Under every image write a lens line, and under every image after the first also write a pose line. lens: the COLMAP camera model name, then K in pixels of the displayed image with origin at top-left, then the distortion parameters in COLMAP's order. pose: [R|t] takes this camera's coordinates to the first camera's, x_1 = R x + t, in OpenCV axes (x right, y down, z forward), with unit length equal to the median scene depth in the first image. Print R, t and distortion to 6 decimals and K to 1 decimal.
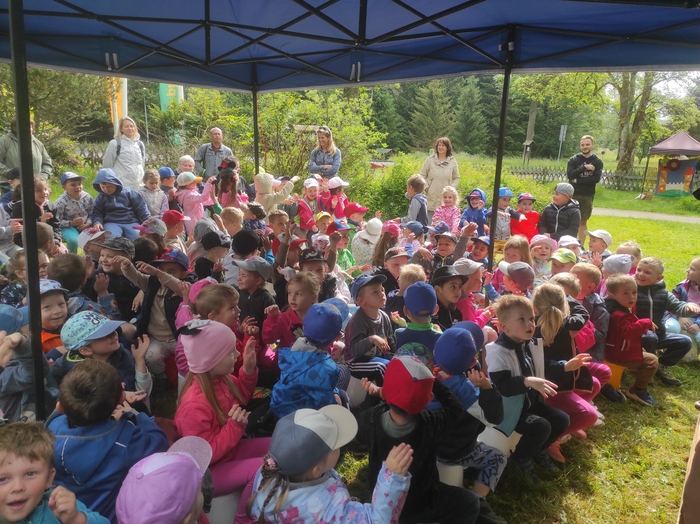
lens RADIAL K [[499.2, 0, 350.0], [0, 499.2, 262.6], [0, 0, 1]] dist [0.011287, -0.003681]
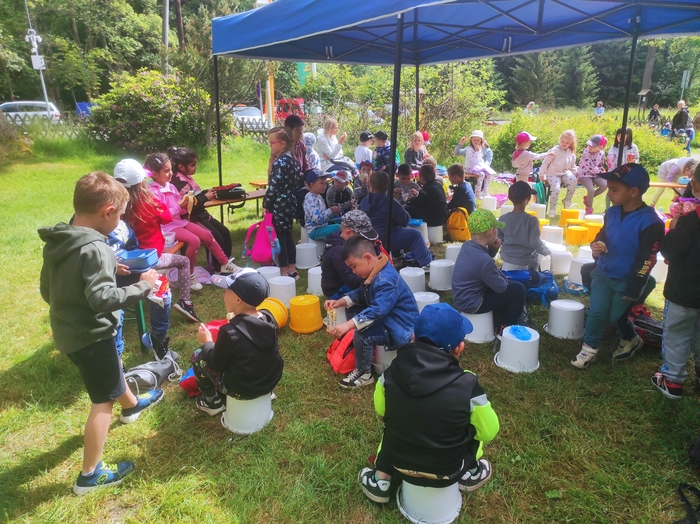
lens RADIAL K [[490.9, 0, 350.6], [0, 490.9, 262.5], [0, 0, 1]] dist [0.007936, -0.004543]
pose [[0.982281, -0.000557, -0.187412, -0.040474], [0.013741, 0.997518, 0.069054, 0.026063], [0.186908, -0.070406, 0.979851, -0.104328]]
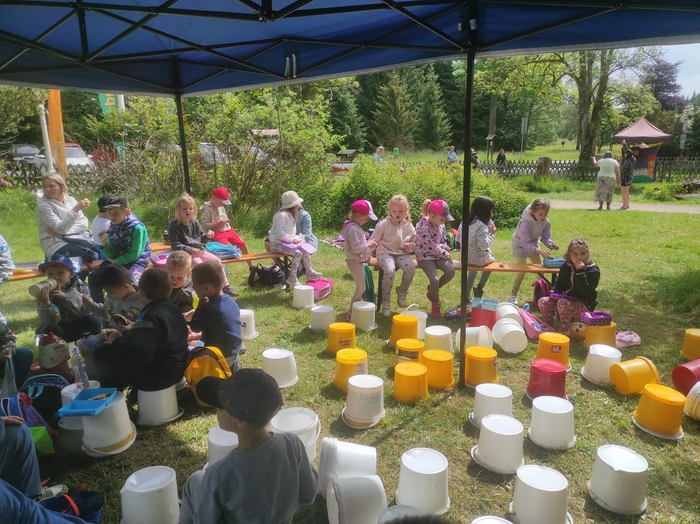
lens RADIAL K [[500.0, 0, 351.6], [0, 500.0, 263.9], [0, 0, 1]] dist [0.014673, -0.001878]
pose [[0.996364, -0.062250, 0.058169, 0.011081], [0.062294, 0.998057, 0.001072, -0.012032], [-0.058122, 0.002556, 0.998306, 0.041110]]
